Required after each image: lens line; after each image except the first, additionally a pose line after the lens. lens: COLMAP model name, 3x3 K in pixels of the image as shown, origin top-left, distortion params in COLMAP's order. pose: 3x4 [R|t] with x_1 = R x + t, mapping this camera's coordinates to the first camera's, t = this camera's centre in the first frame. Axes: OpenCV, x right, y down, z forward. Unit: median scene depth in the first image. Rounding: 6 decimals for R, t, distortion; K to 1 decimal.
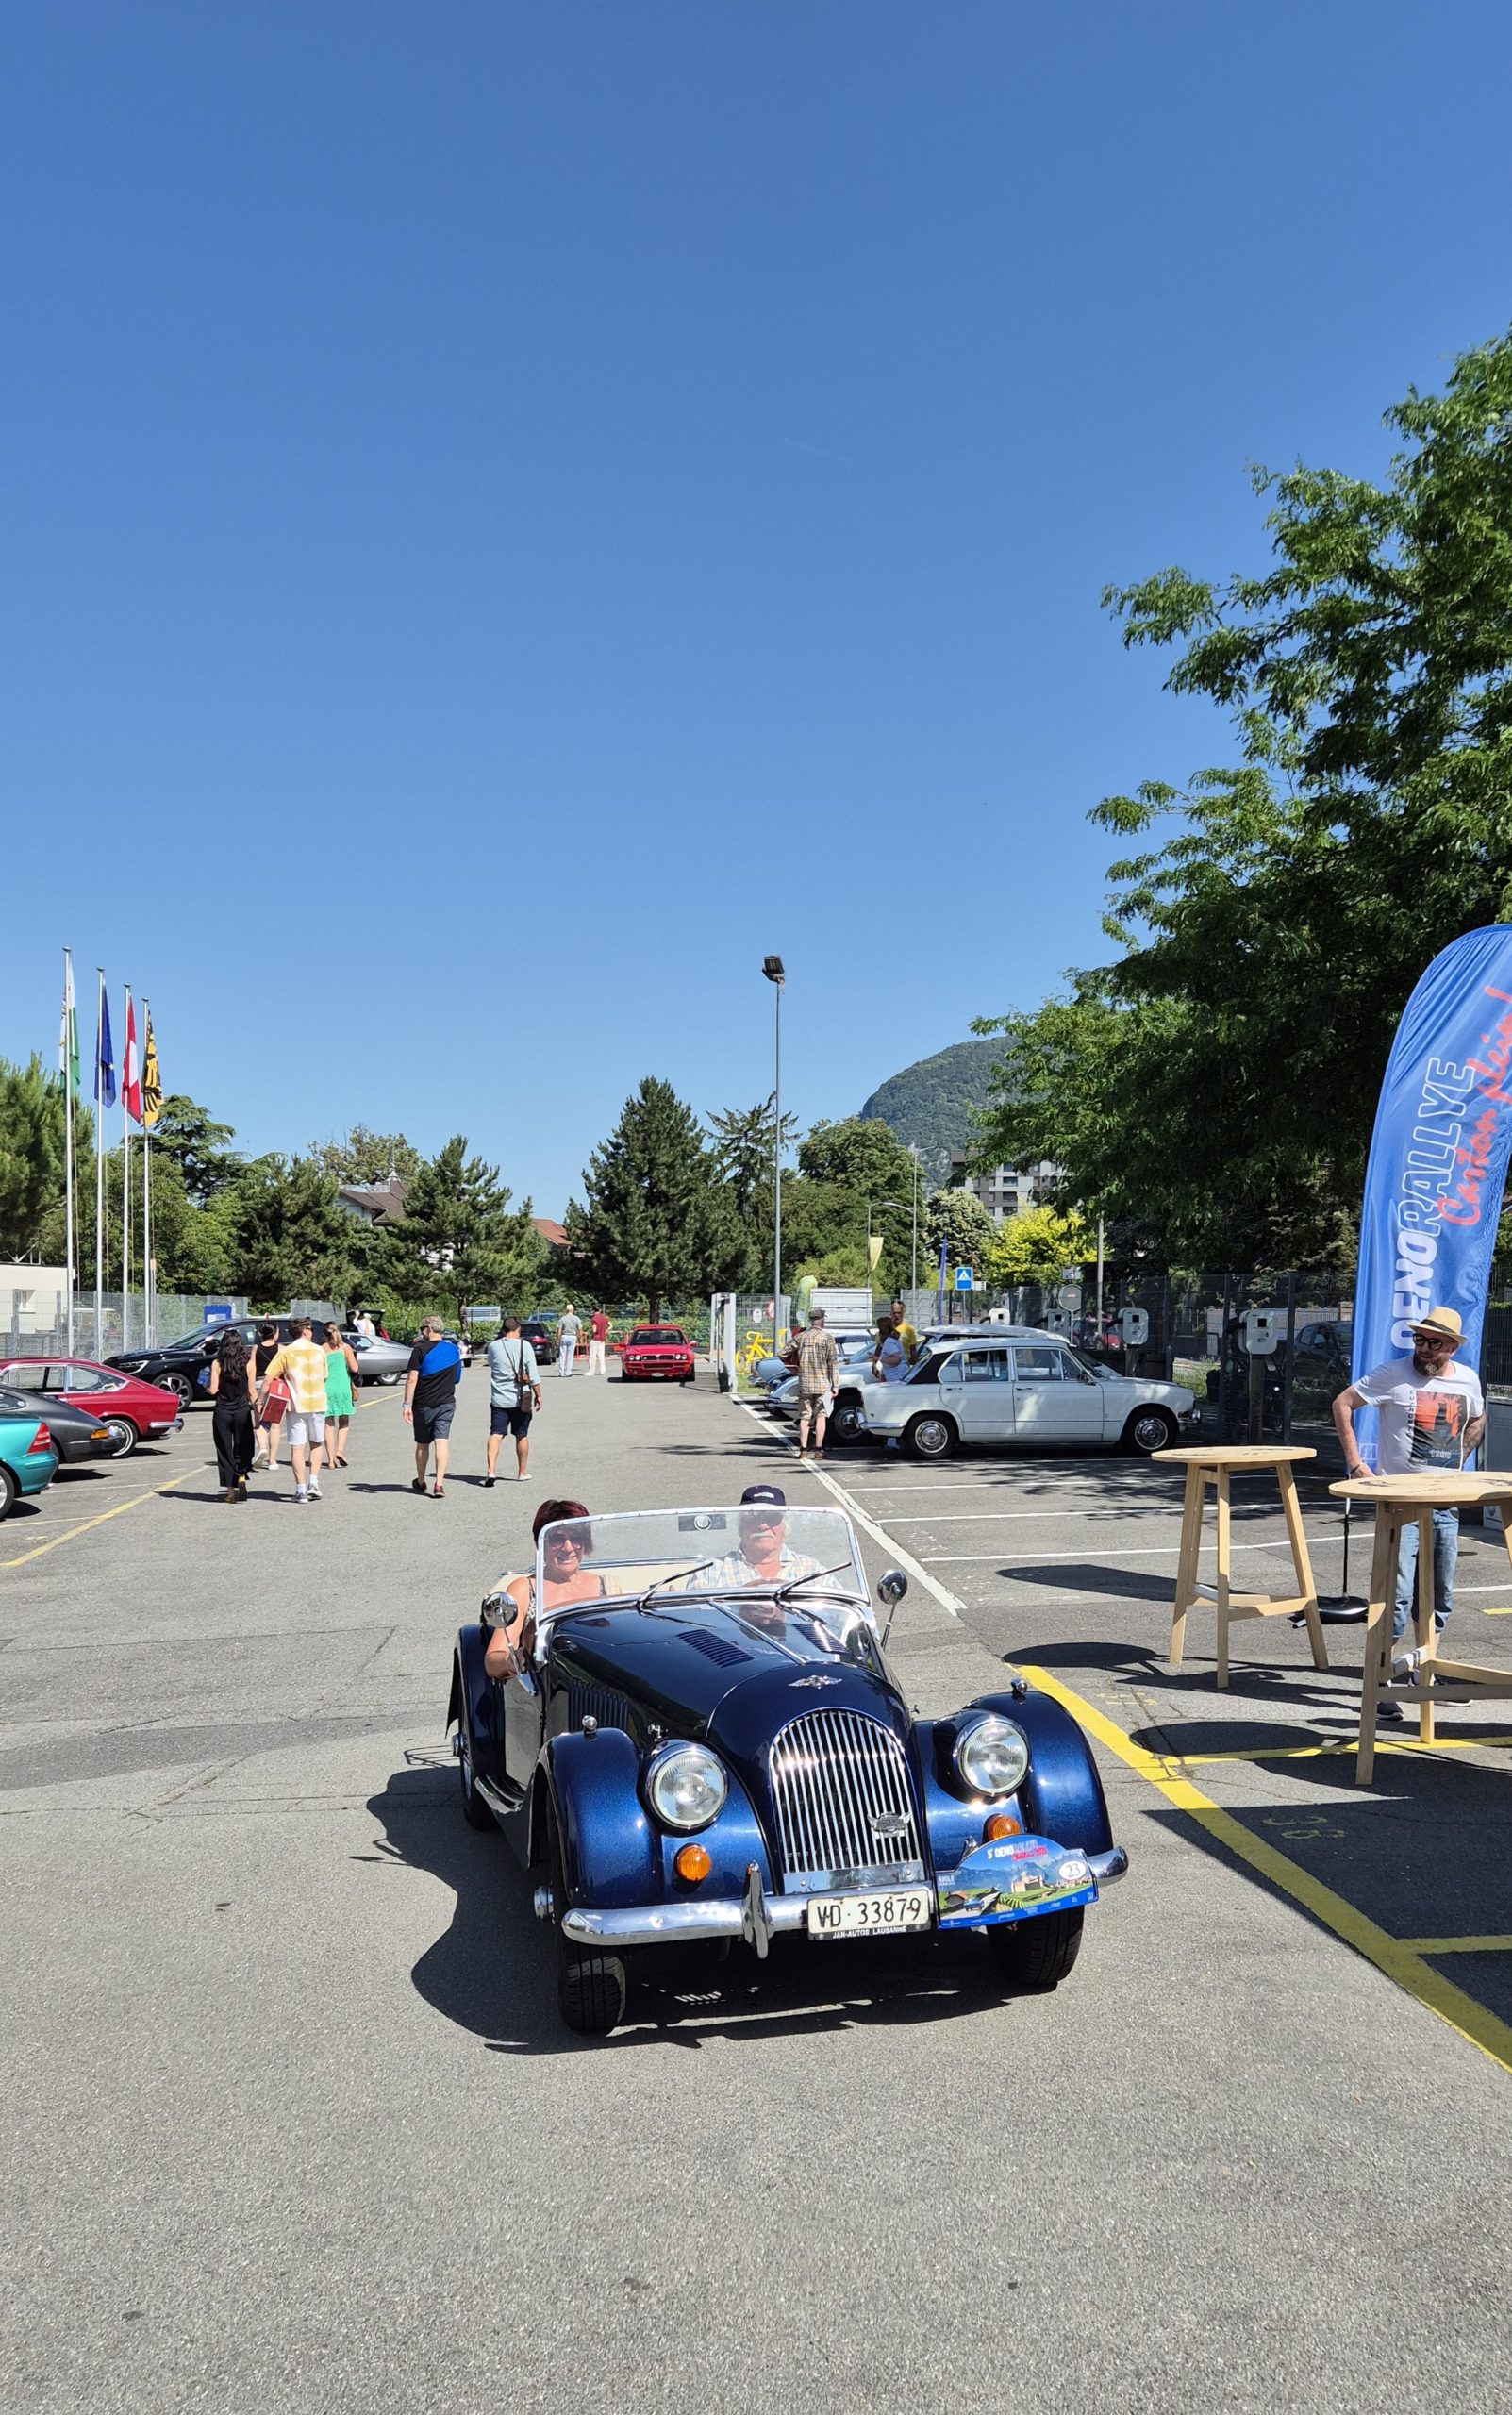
lens RADIAL K [[2031.1, 0, 758.7], [0, 2031.1, 1368.3], [0, 0, 1]] dist [0.120264, -0.314099]
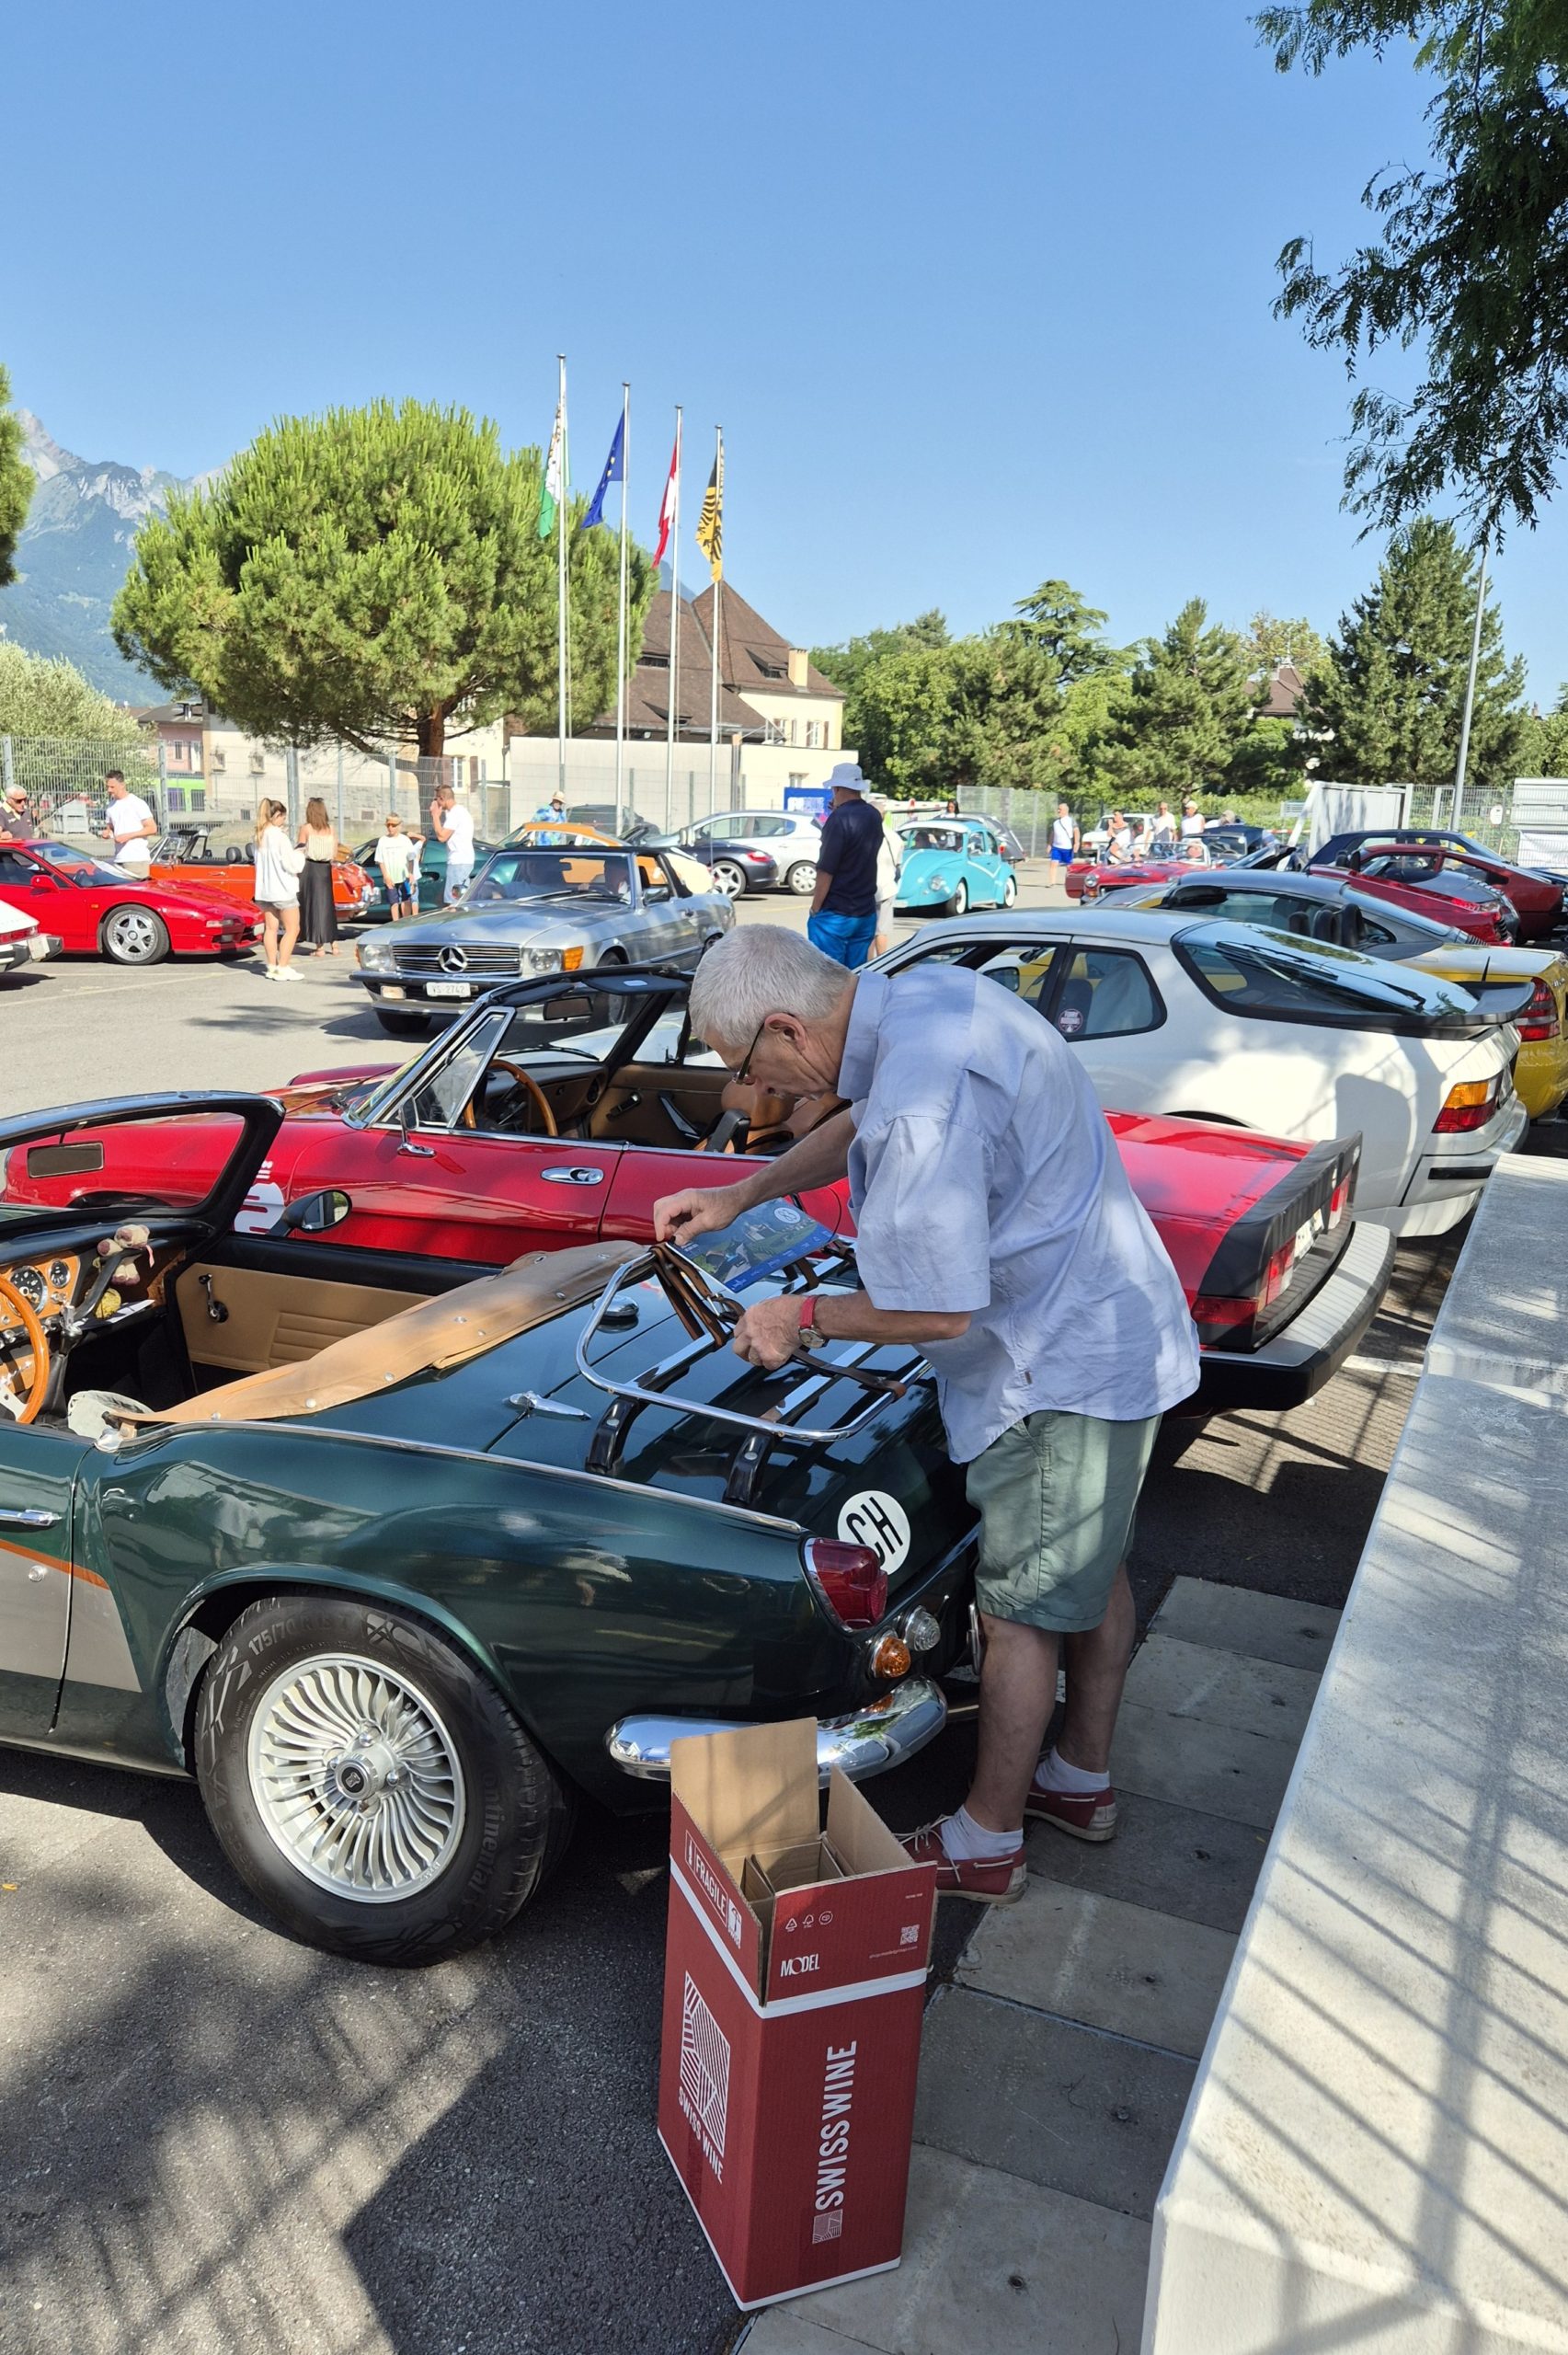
lens RADIAL K [[1849.9, 0, 786.2], [0, 1849.9, 1295.0], [0, 0, 1]] dist [0.033609, -0.002959]
pose [[0.894754, 0.138131, -0.424658, 0.158616], [-0.038292, 0.971187, 0.235223, -0.007063], [0.444914, -0.194206, 0.874263, 0.322256]]
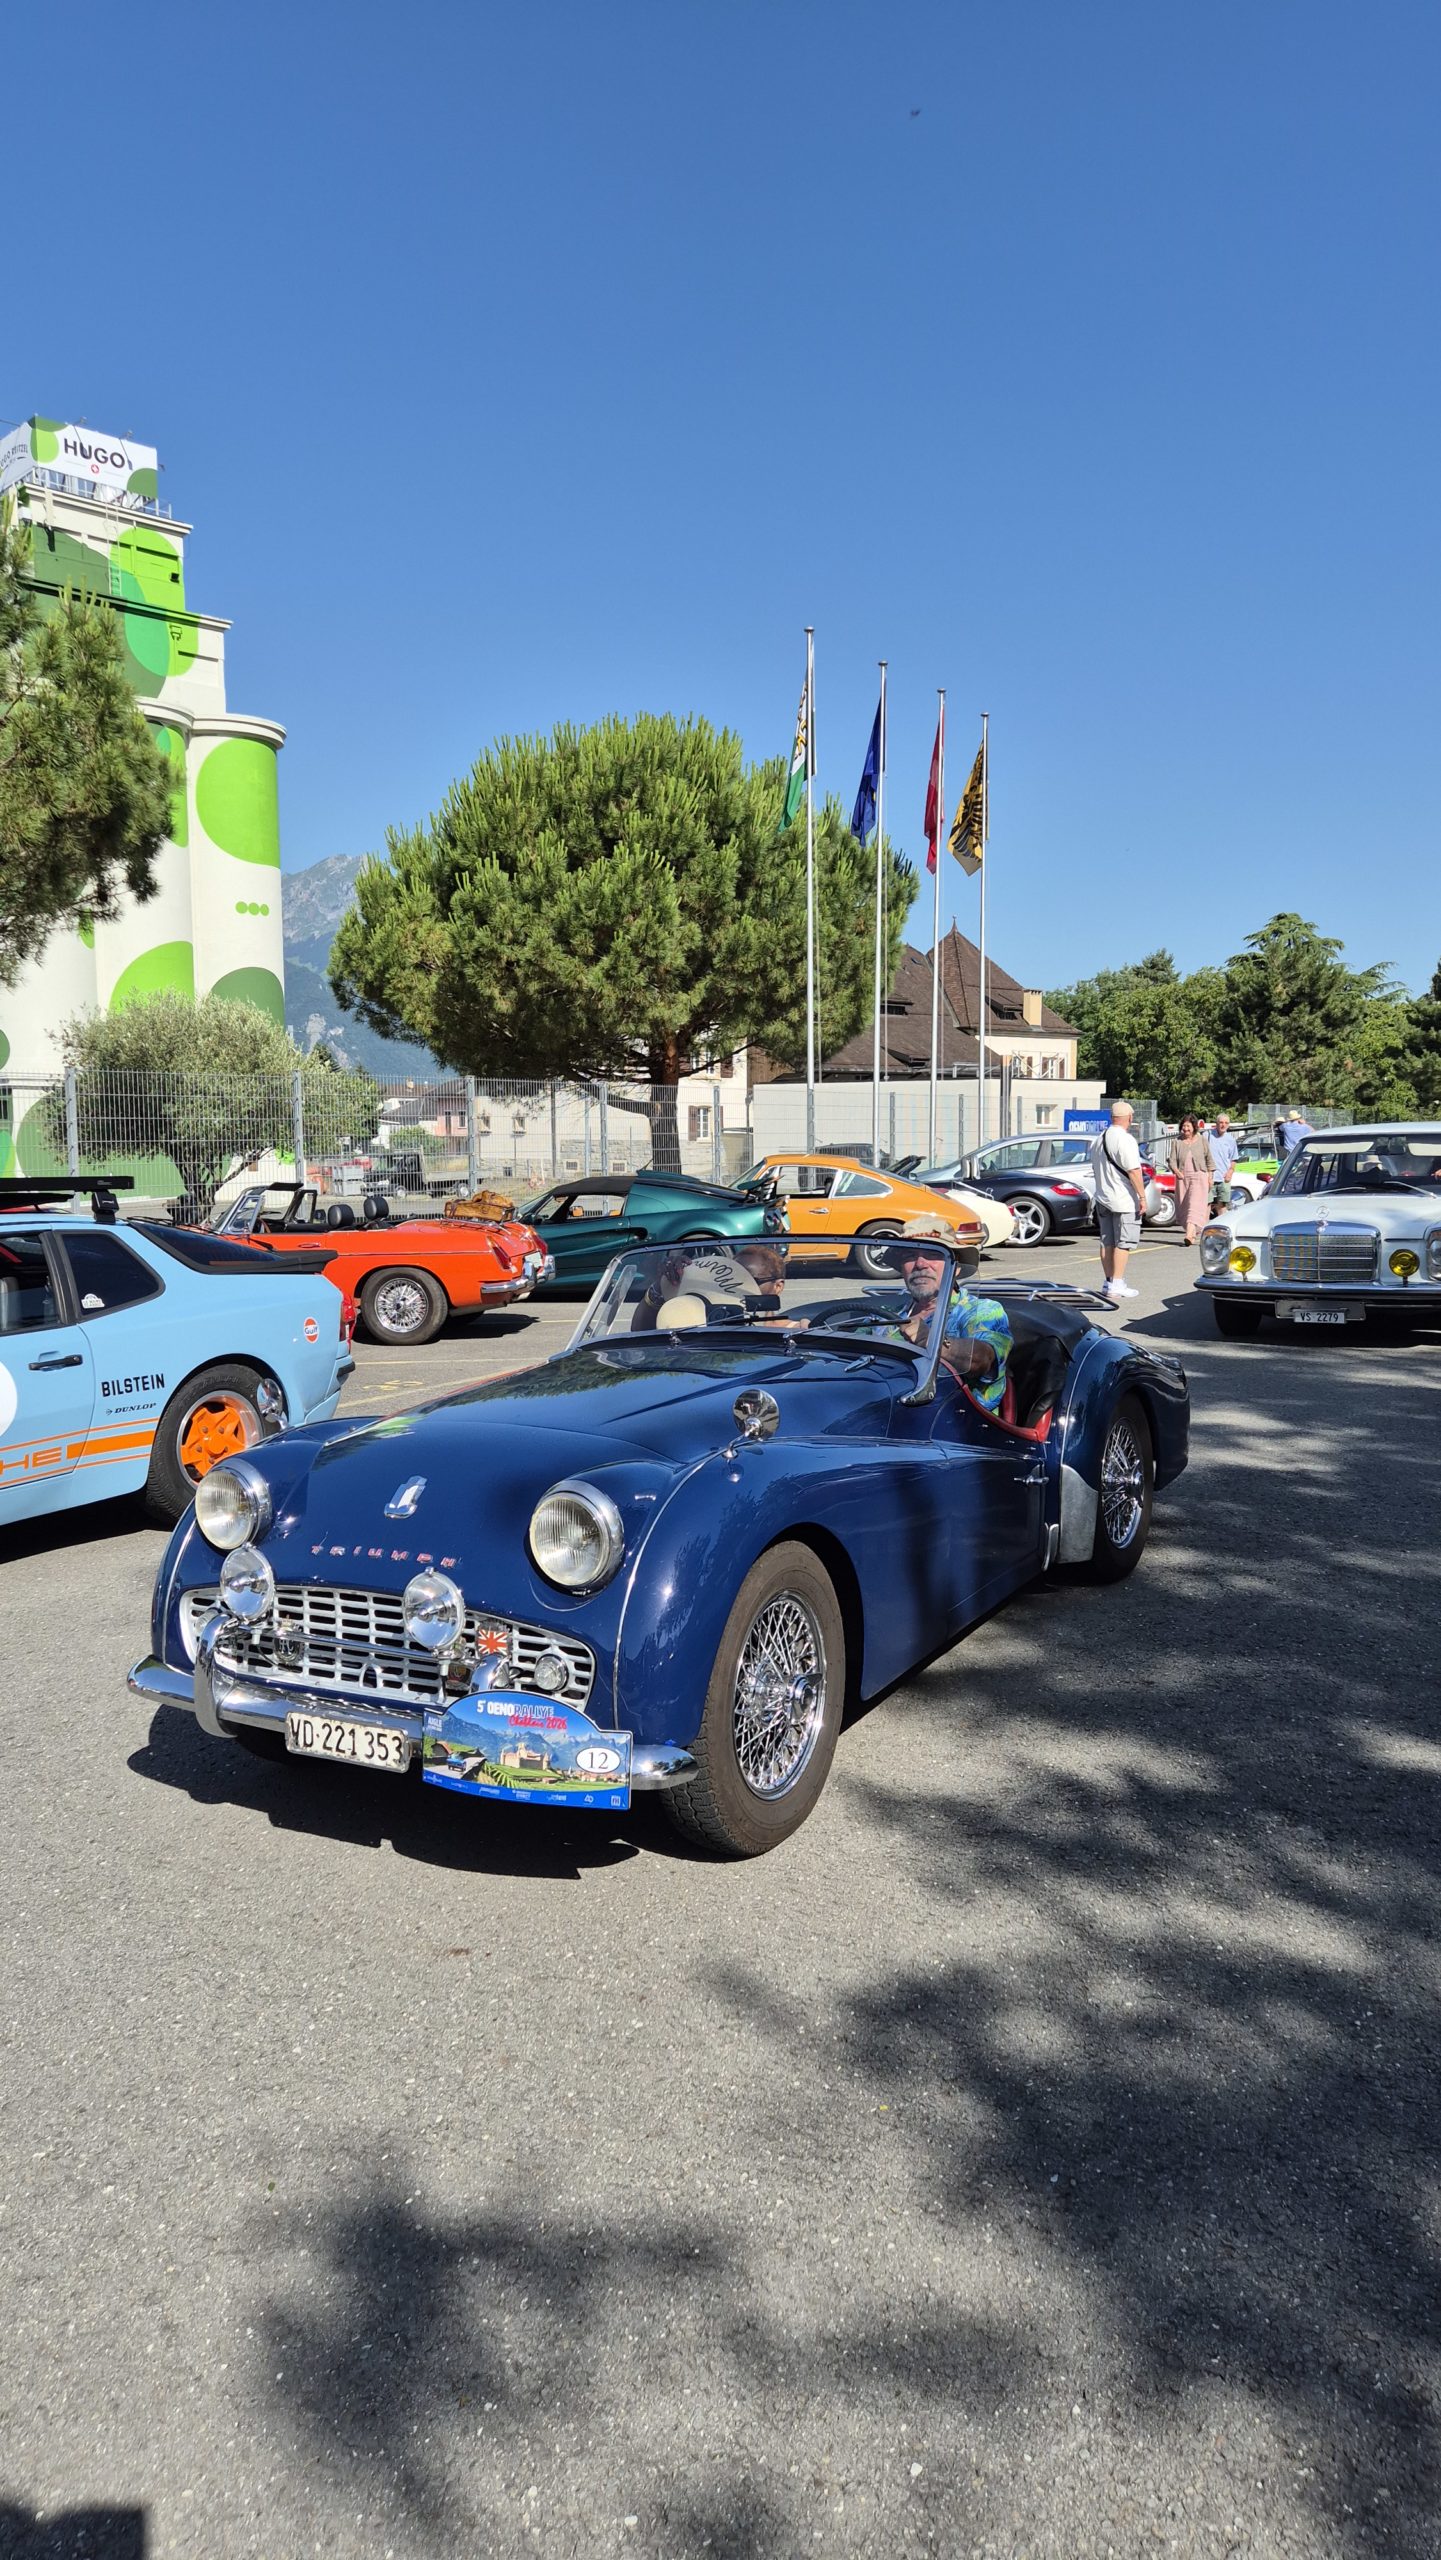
lens RADIAL K [[1724.2, 0, 719.8], [0, 1724.2, 1321.1], [0, 0, 1]] dist [0.096415, -0.086909]
pose [[0.811300, 0.050045, -0.582484, 0.021591], [-0.002504, 0.996618, 0.082138, -0.005463], [0.584624, -0.065180, 0.808682, 0.523038]]
